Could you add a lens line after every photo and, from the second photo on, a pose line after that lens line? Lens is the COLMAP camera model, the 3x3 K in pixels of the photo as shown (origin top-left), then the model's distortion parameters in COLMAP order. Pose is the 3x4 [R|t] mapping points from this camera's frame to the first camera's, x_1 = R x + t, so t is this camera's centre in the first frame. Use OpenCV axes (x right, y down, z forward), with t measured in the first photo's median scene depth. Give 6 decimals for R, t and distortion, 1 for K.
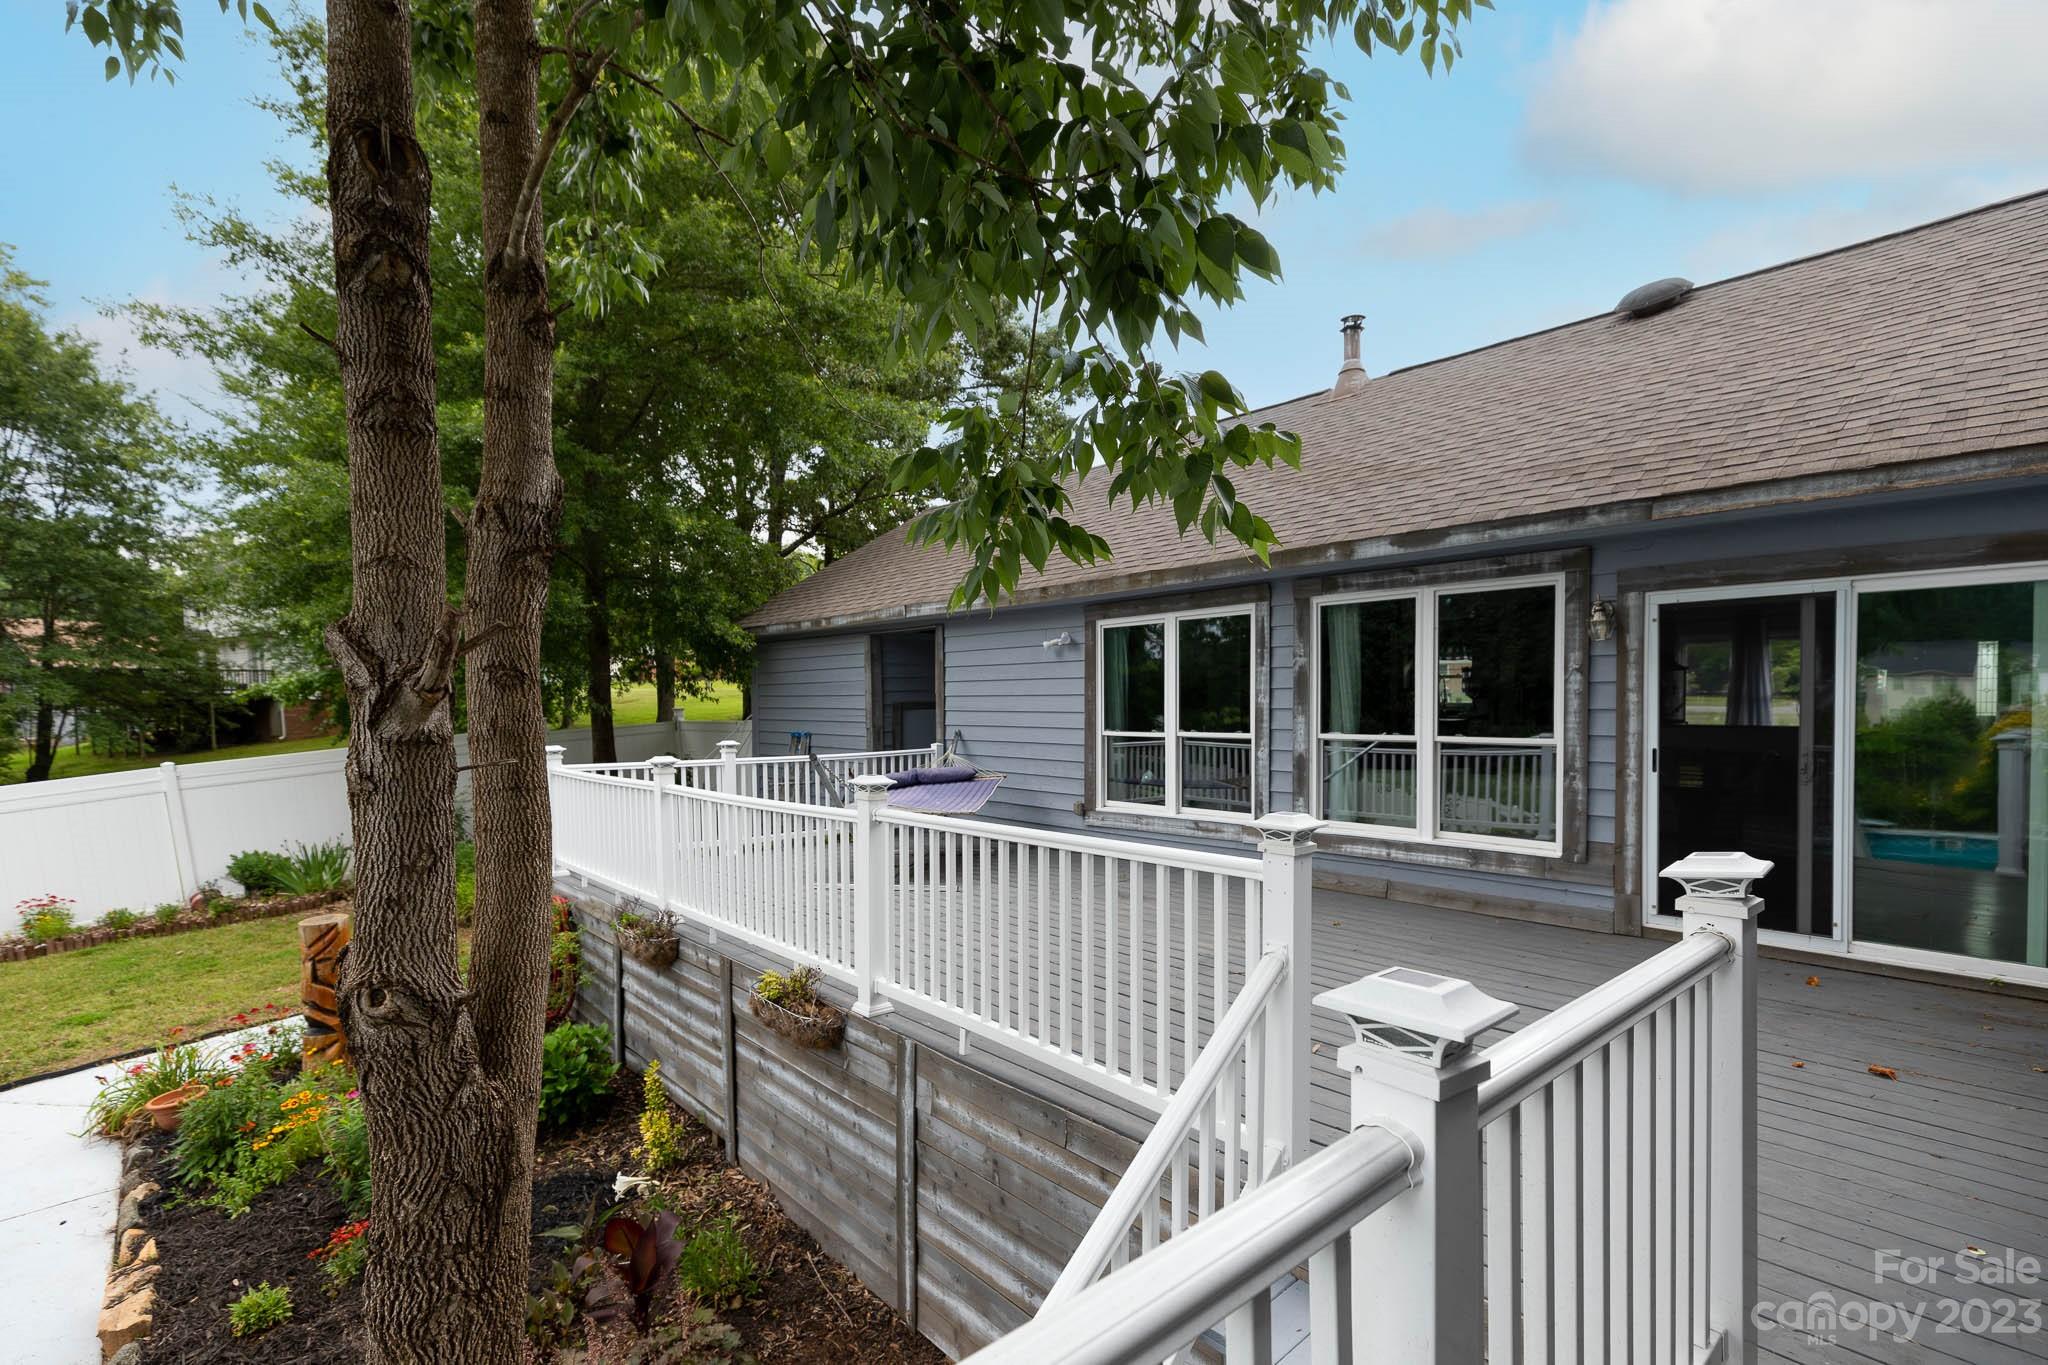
lens RADIAL K [[984.1, 0, 1024.0], [0, 984.1, 682.5], [0, 0, 1]] dist [-0.000233, -0.000020]
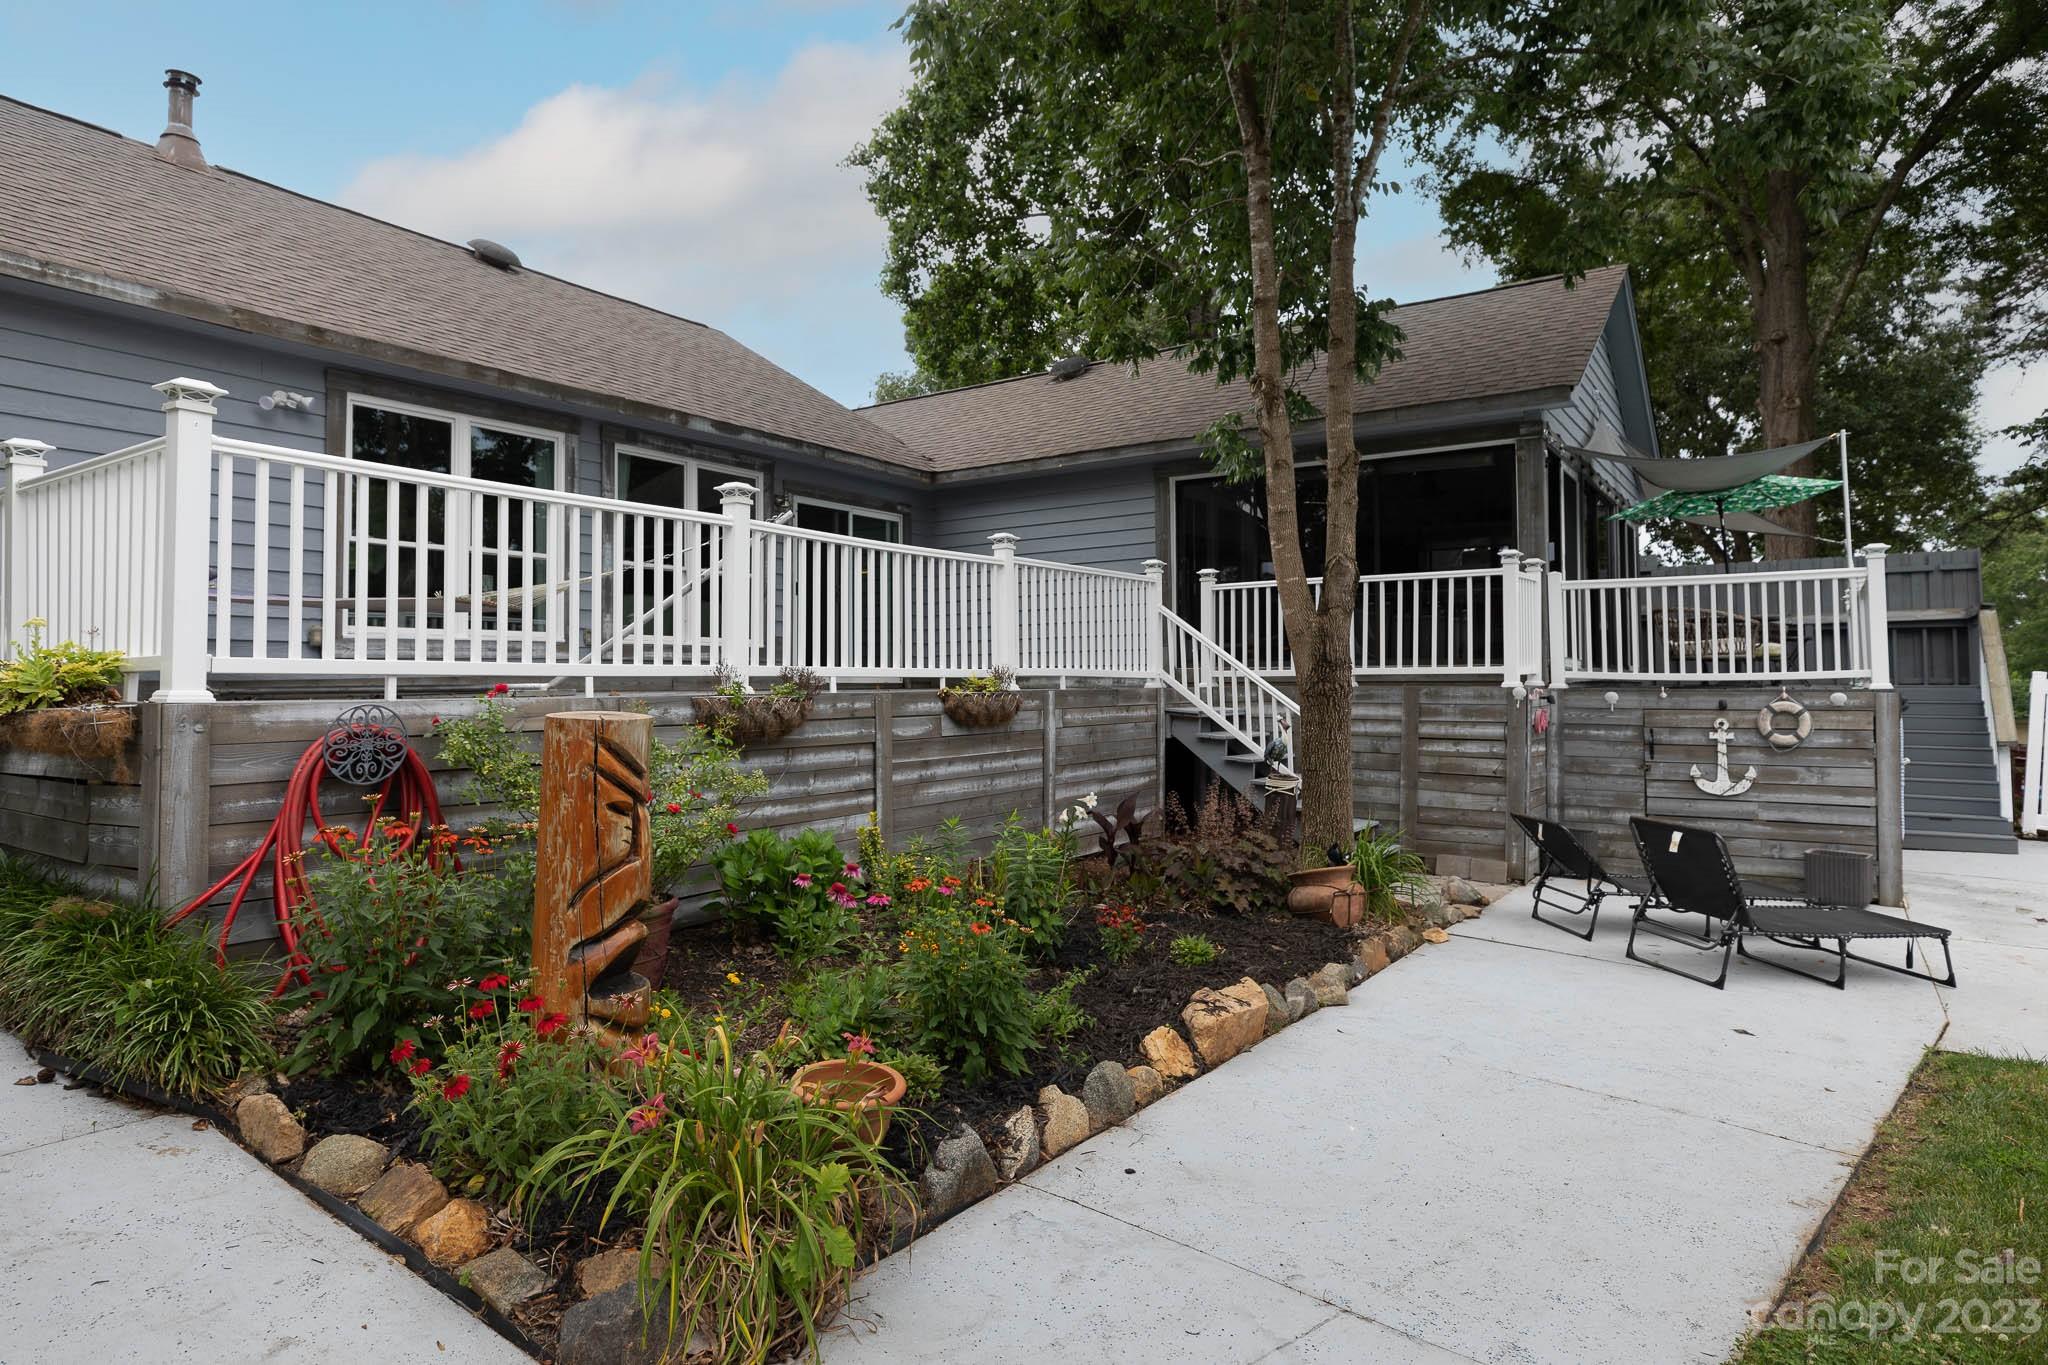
lens RADIAL K [[1136.3, 0, 1017.6], [0, 1136.3, 664.3], [0, 0, 1]] dist [0.005732, 0.001254]
pose [[-0.261693, 0.030375, 0.964673, -1.222600], [-0.004944, 0.999449, -0.032811, 0.235620], [-0.965139, -0.013356, -0.261398, 0.963463]]
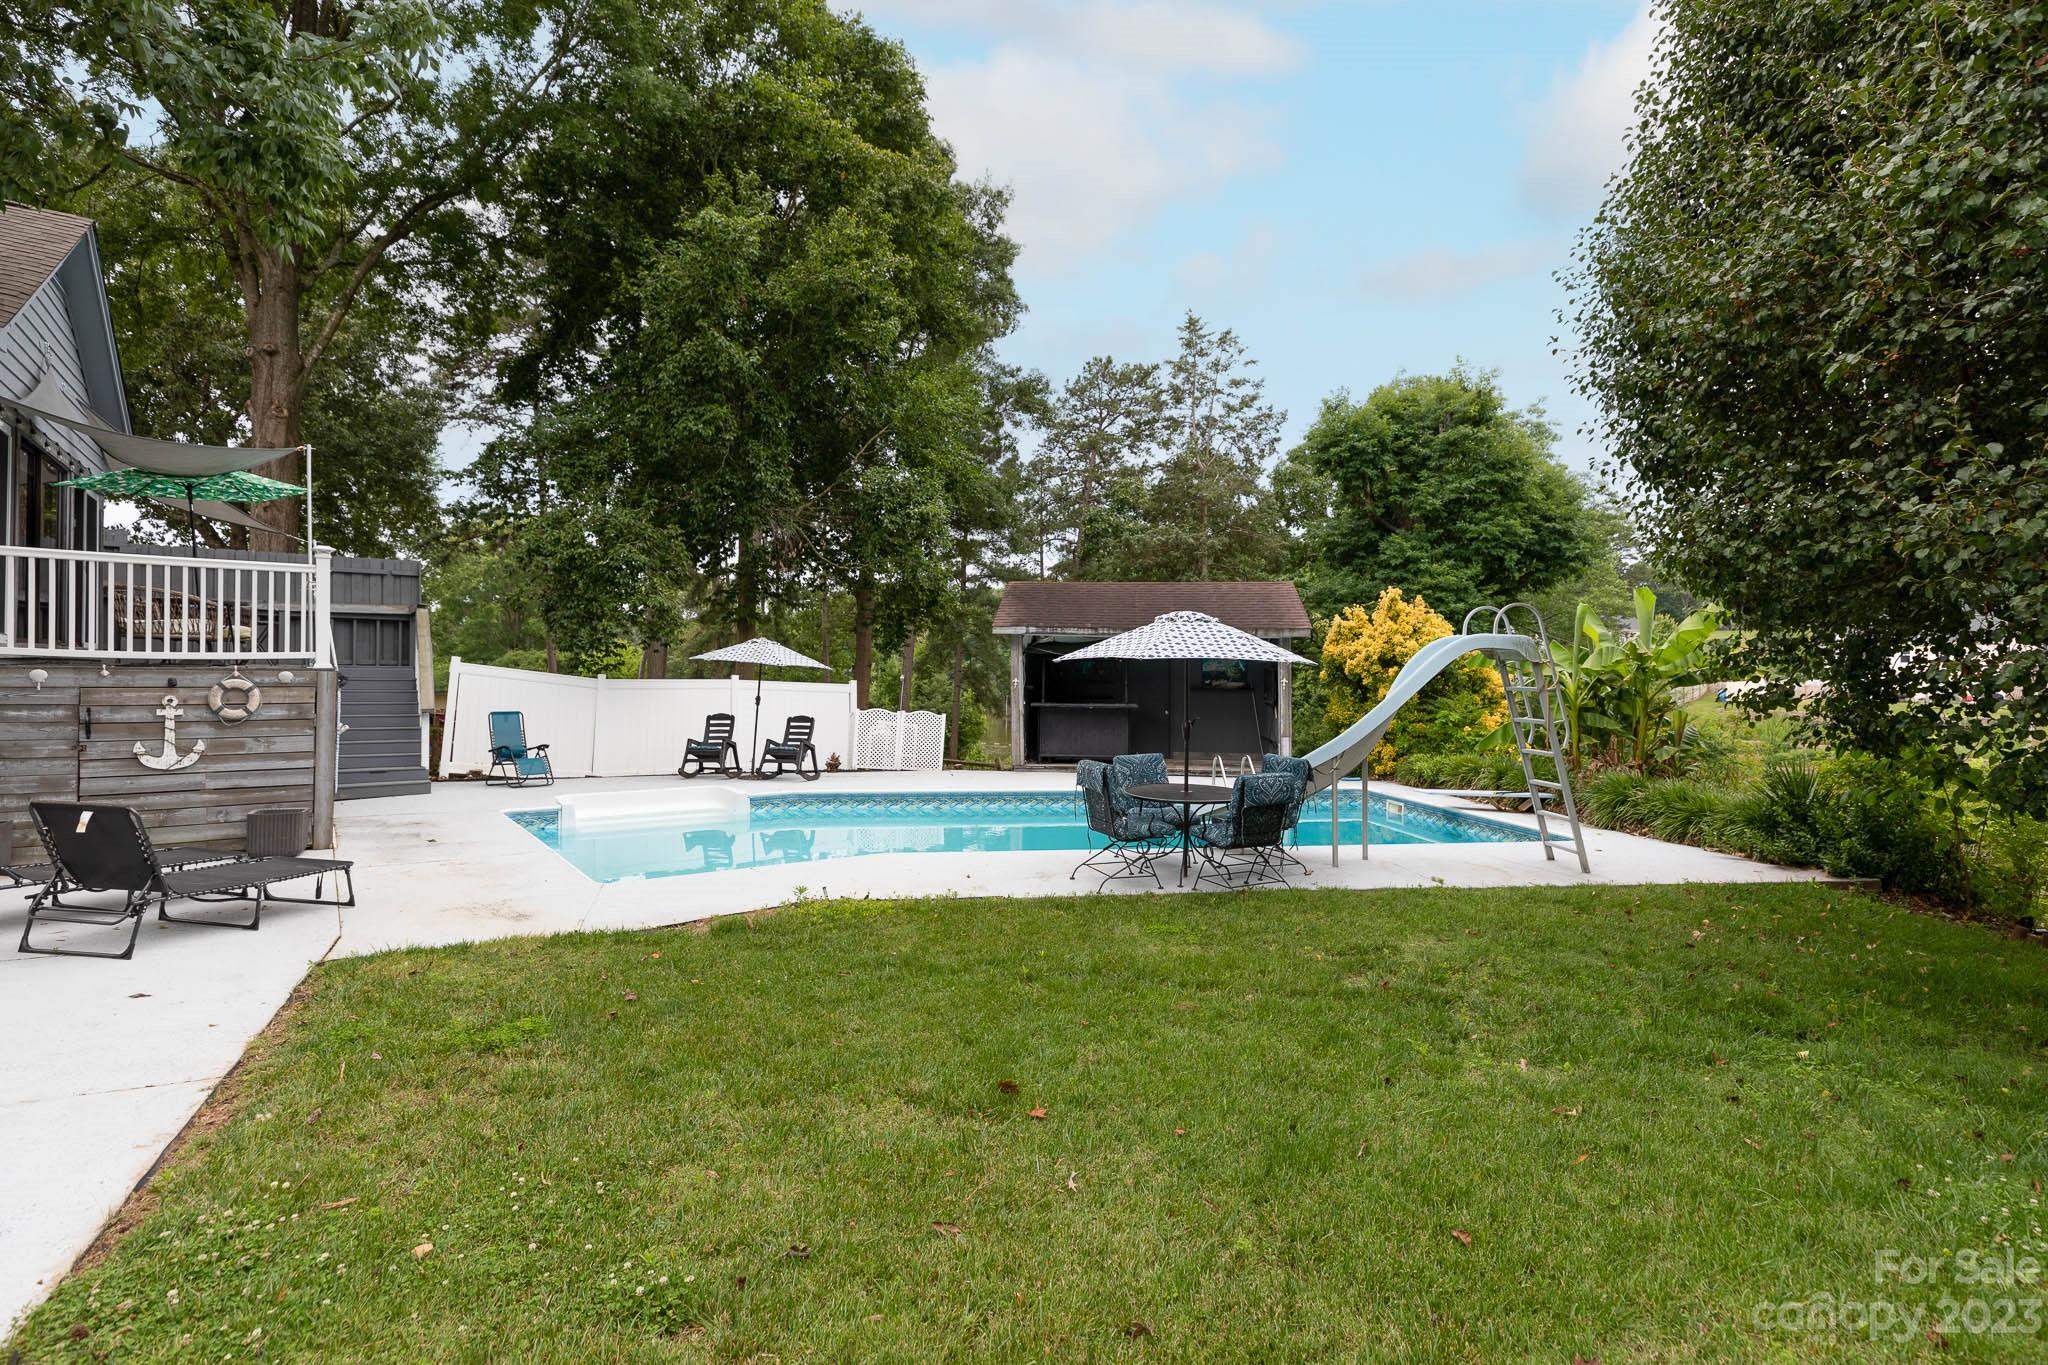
lens RADIAL K [[978.9, 0, 1024.0], [0, 978.9, 682.5], [0, 0, 1]] dist [-0.001431, 0.000060]
pose [[-0.997574, 0.001522, 0.069595, -1.270154], [0.001546, 0.999999, 0.000297, 0.236615], [-0.069594, 0.000404, -0.997575, 0.927769]]
